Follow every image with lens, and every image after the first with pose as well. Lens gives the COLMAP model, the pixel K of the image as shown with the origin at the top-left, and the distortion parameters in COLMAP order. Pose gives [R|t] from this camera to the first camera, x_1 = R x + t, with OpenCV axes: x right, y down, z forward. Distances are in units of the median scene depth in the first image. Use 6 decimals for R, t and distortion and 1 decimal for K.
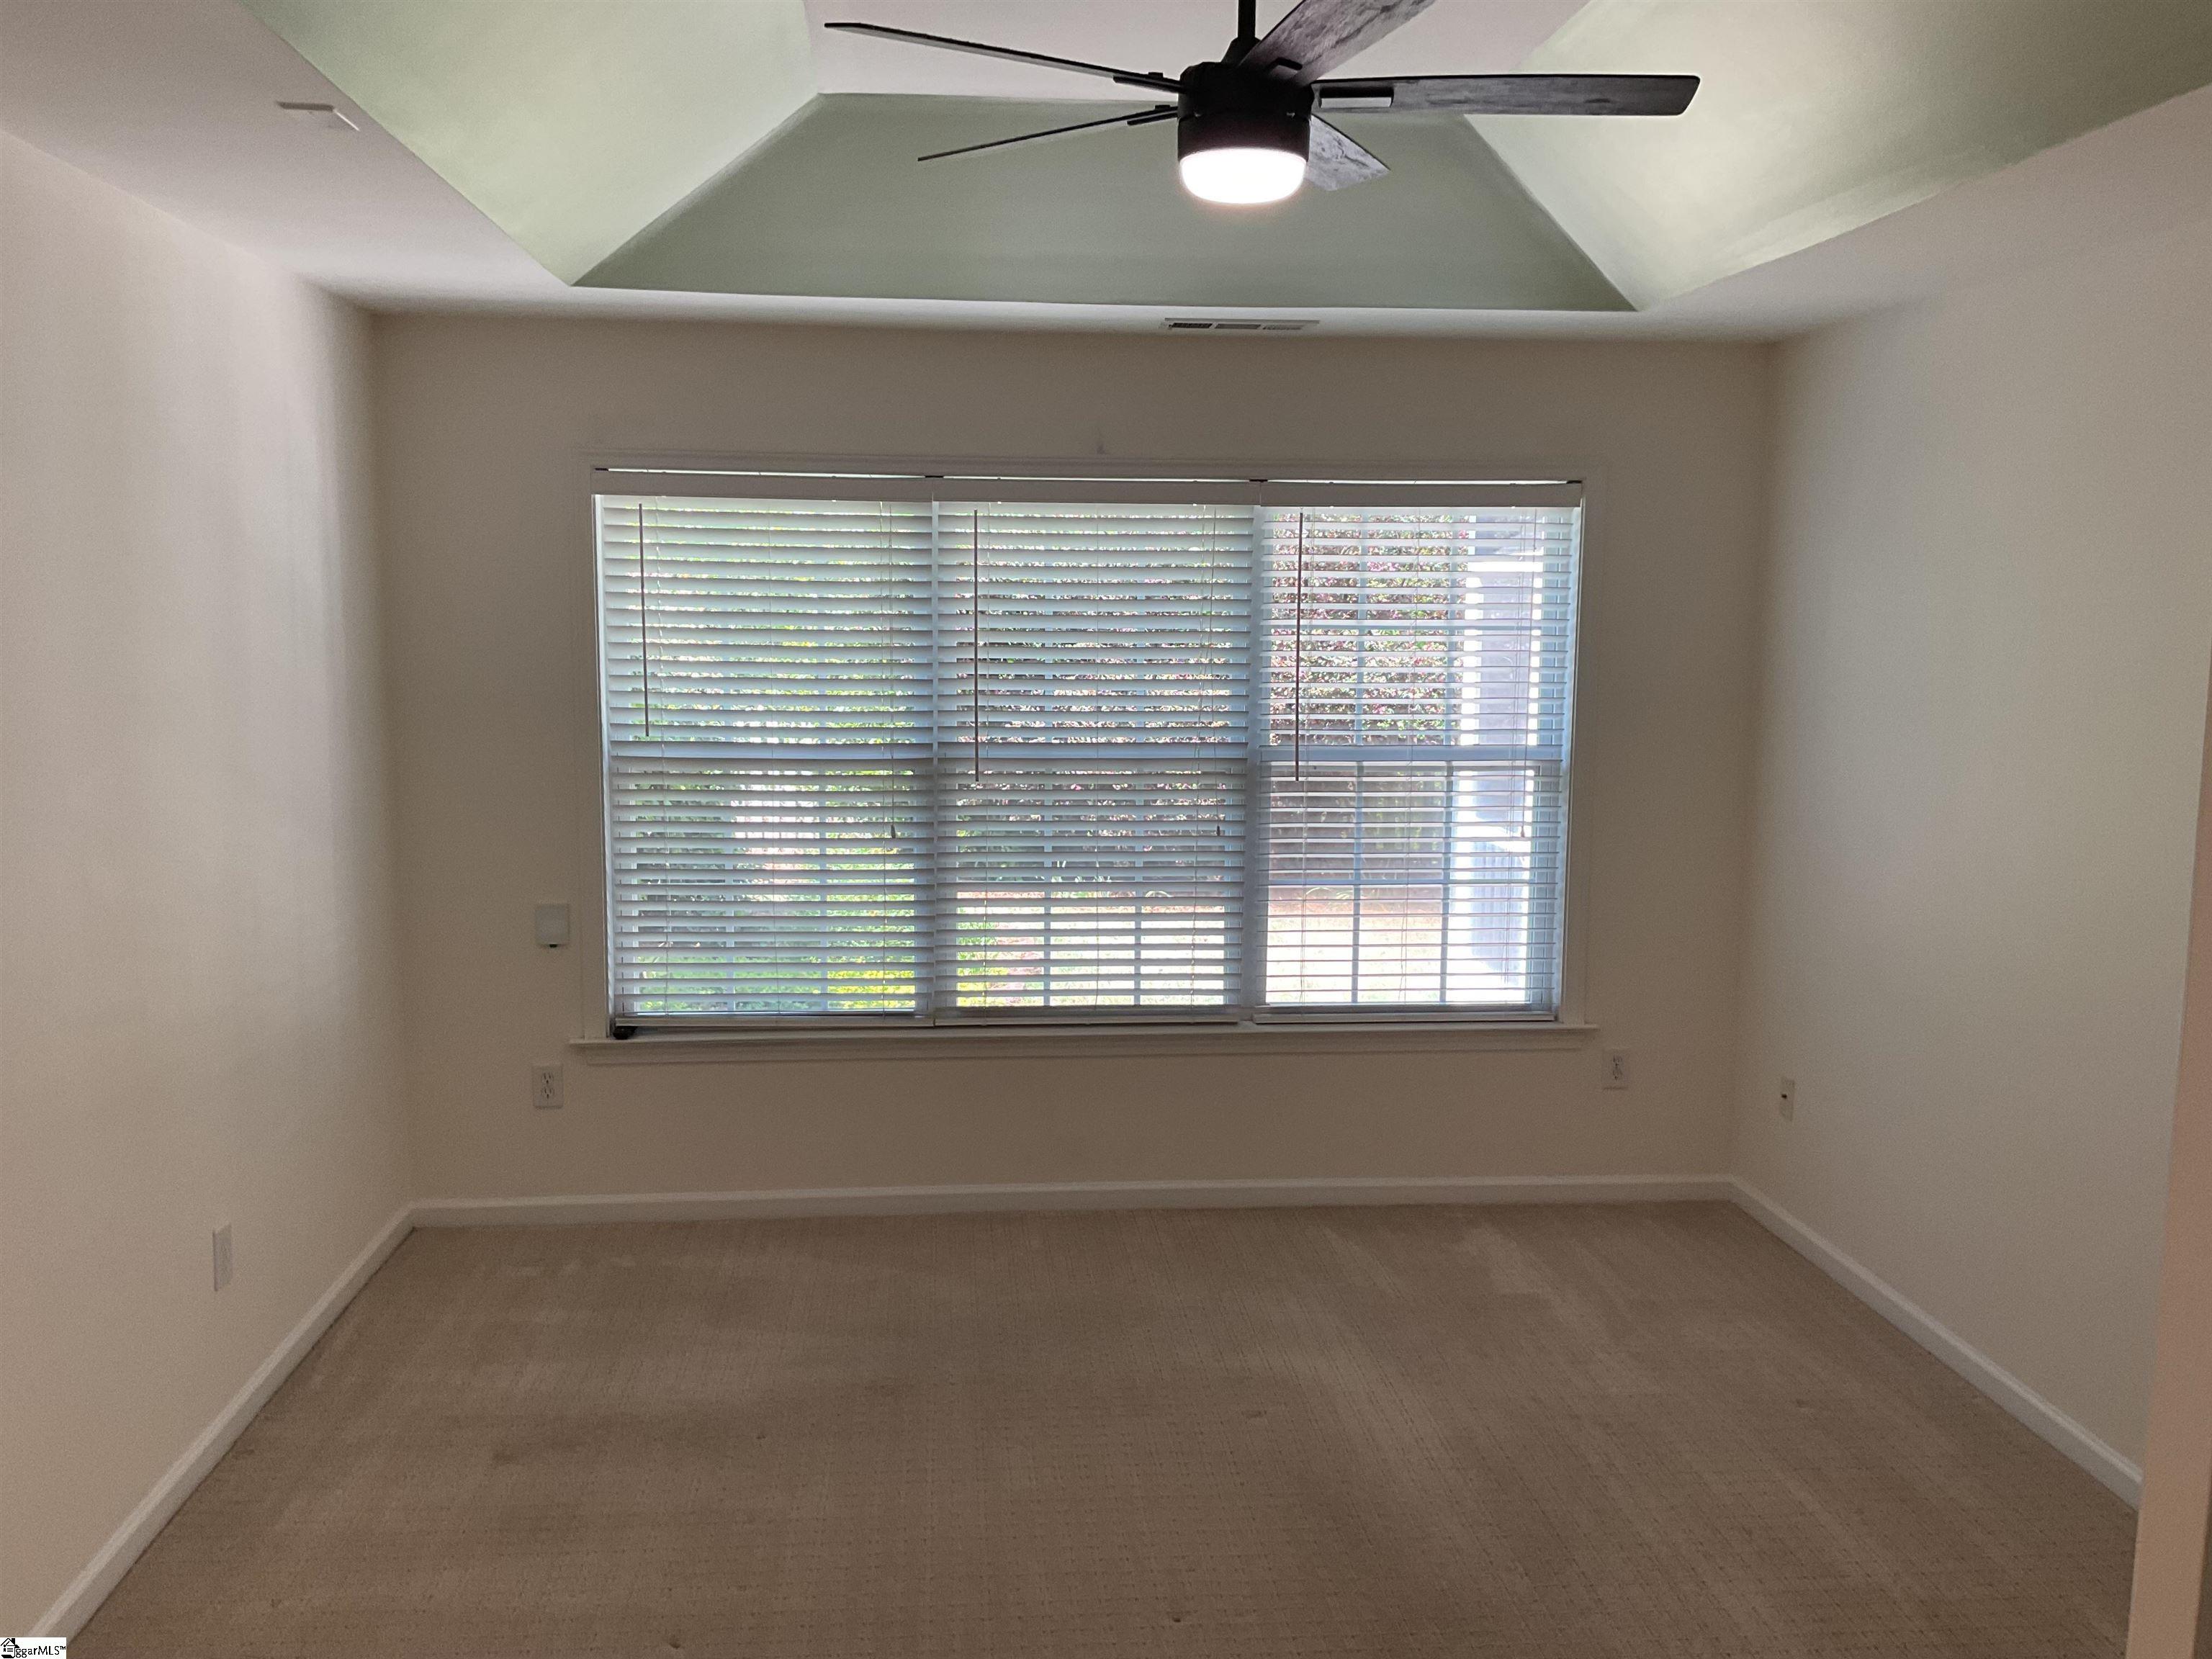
lens RADIAL K [[1850.3, 0, 1118.5], [0, 1850.3, 831.8], [0, 0, 1]] dist [0.054219, -0.017514]
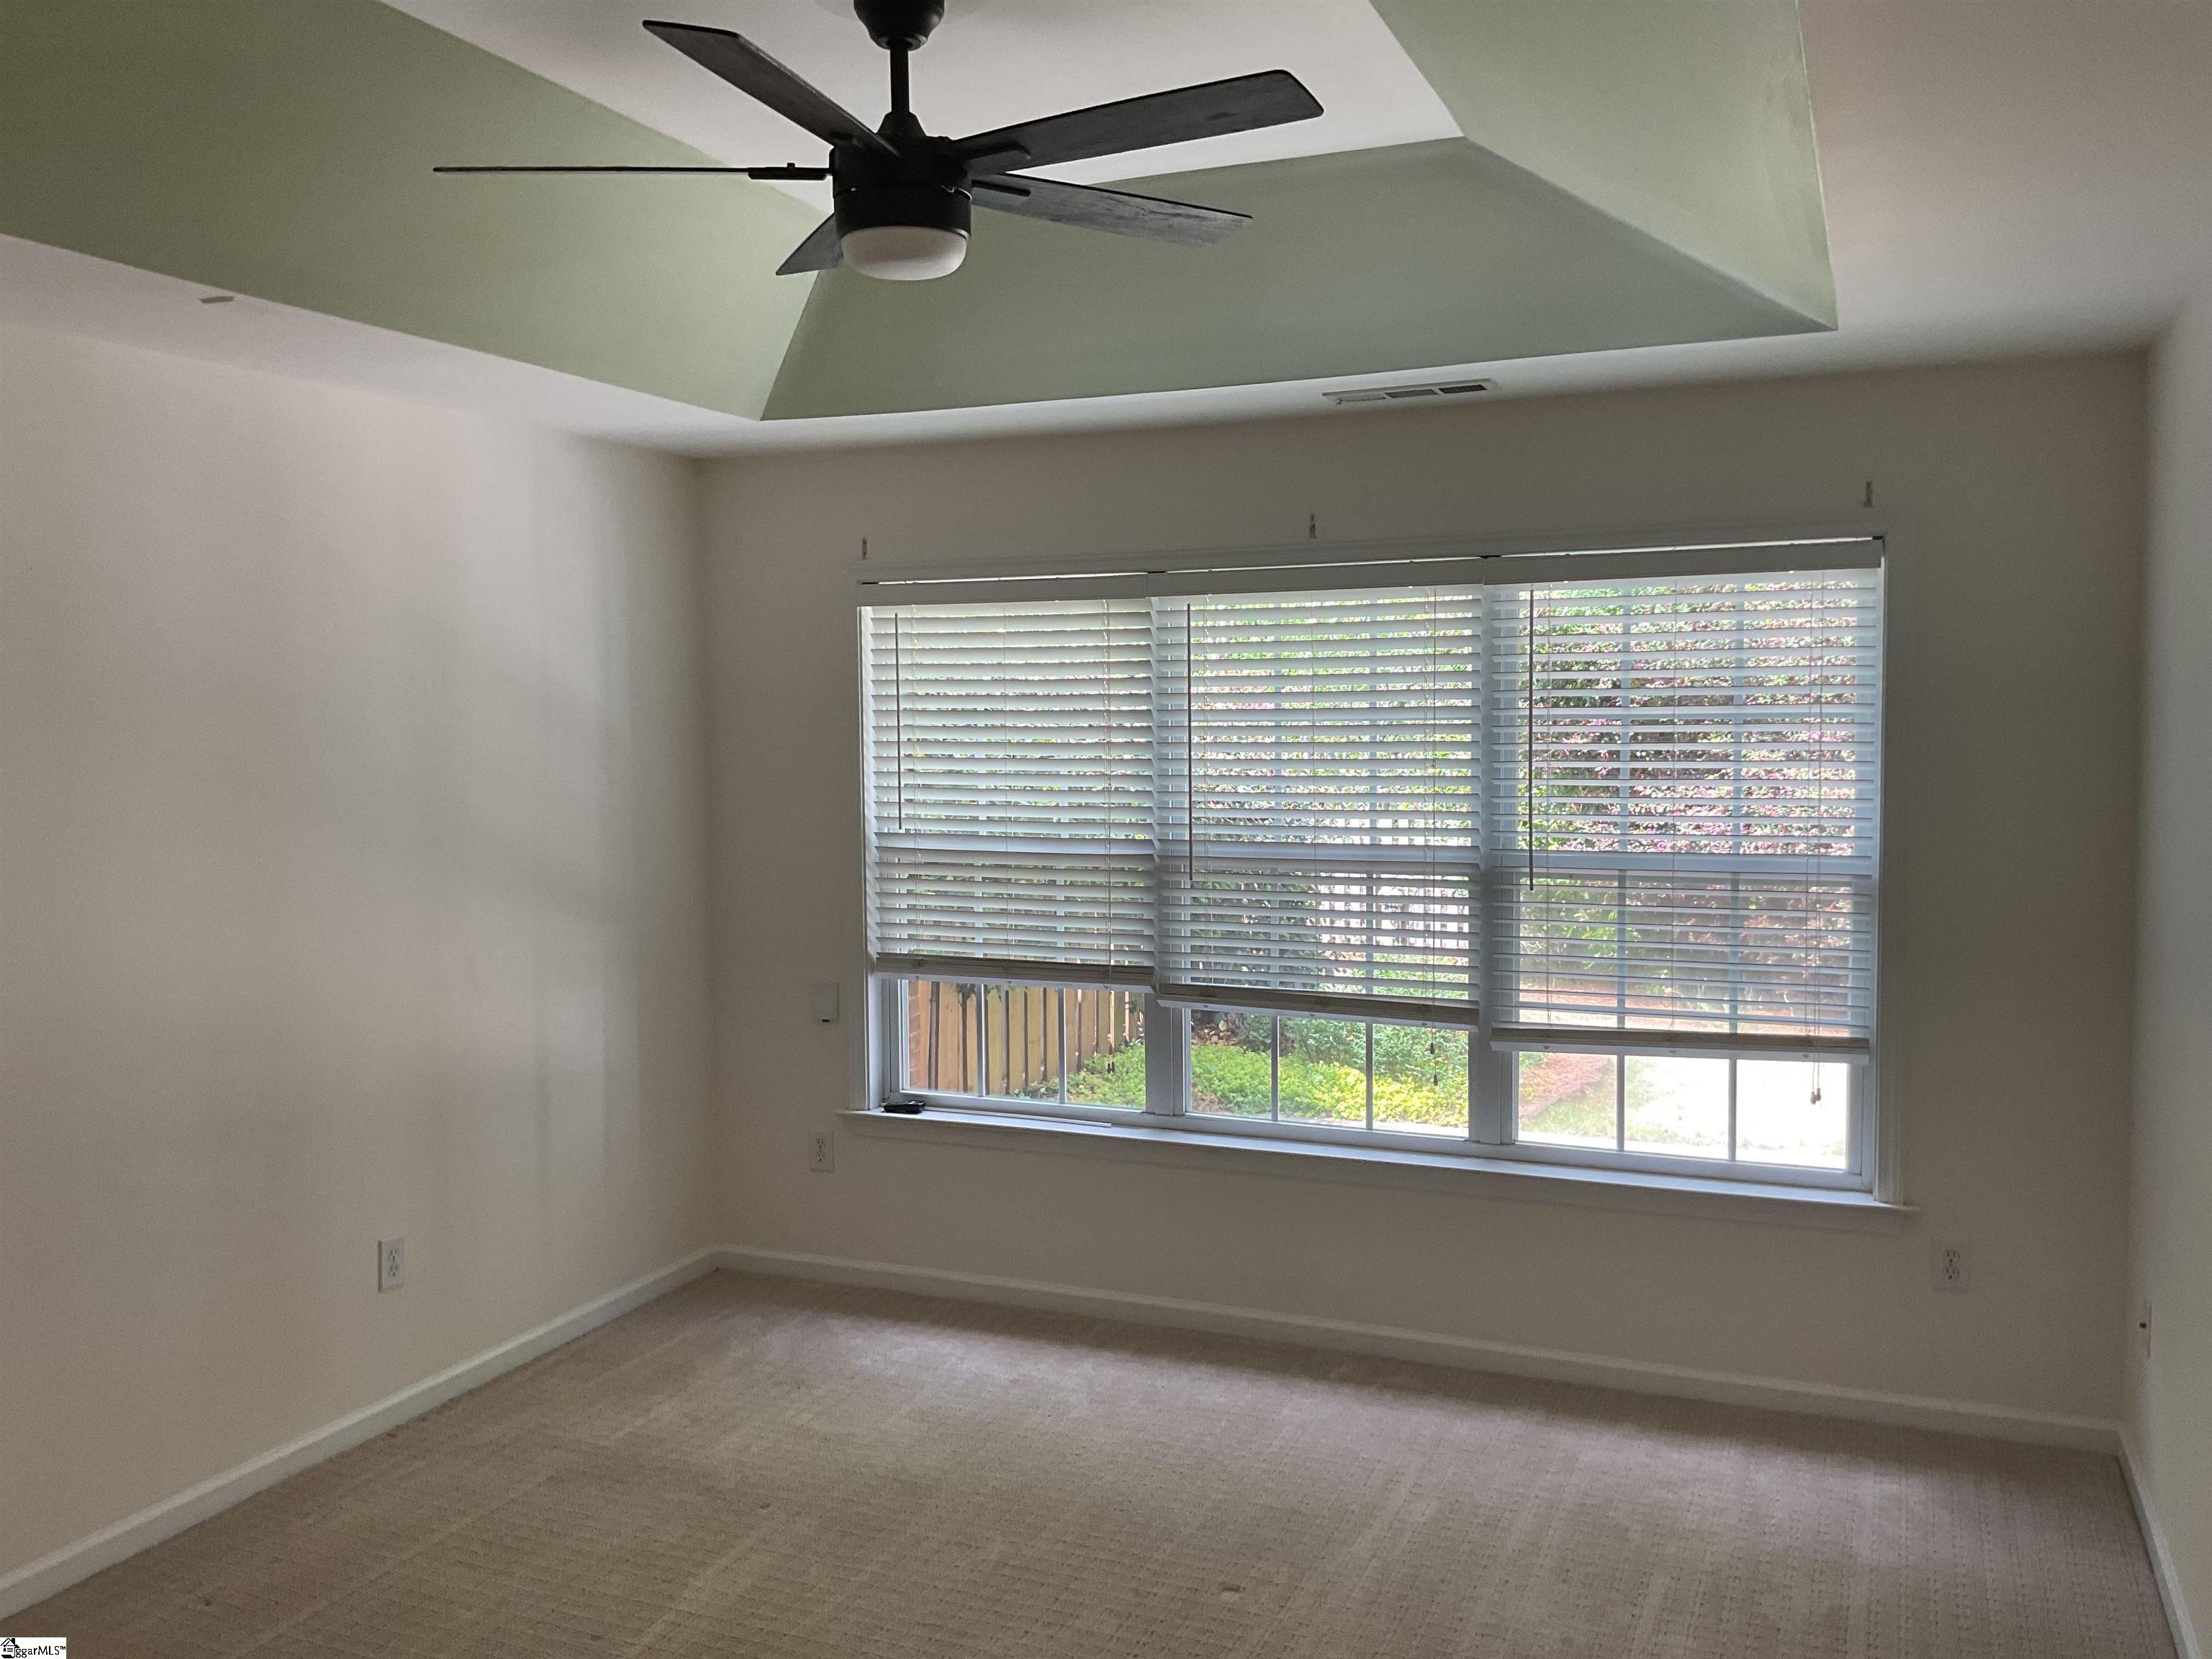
lens RADIAL K [[1850.3, 0, 1112.7], [0, 1850.3, 825.8], [0, 0, 1]] dist [0.054219, -0.017514]
pose [[0.877910, 0.013542, -0.478634, 0.357841], [-0.042031, 0.997921, -0.048859, -0.006382], [0.476978, 0.063011, 0.876654, 0.127202]]
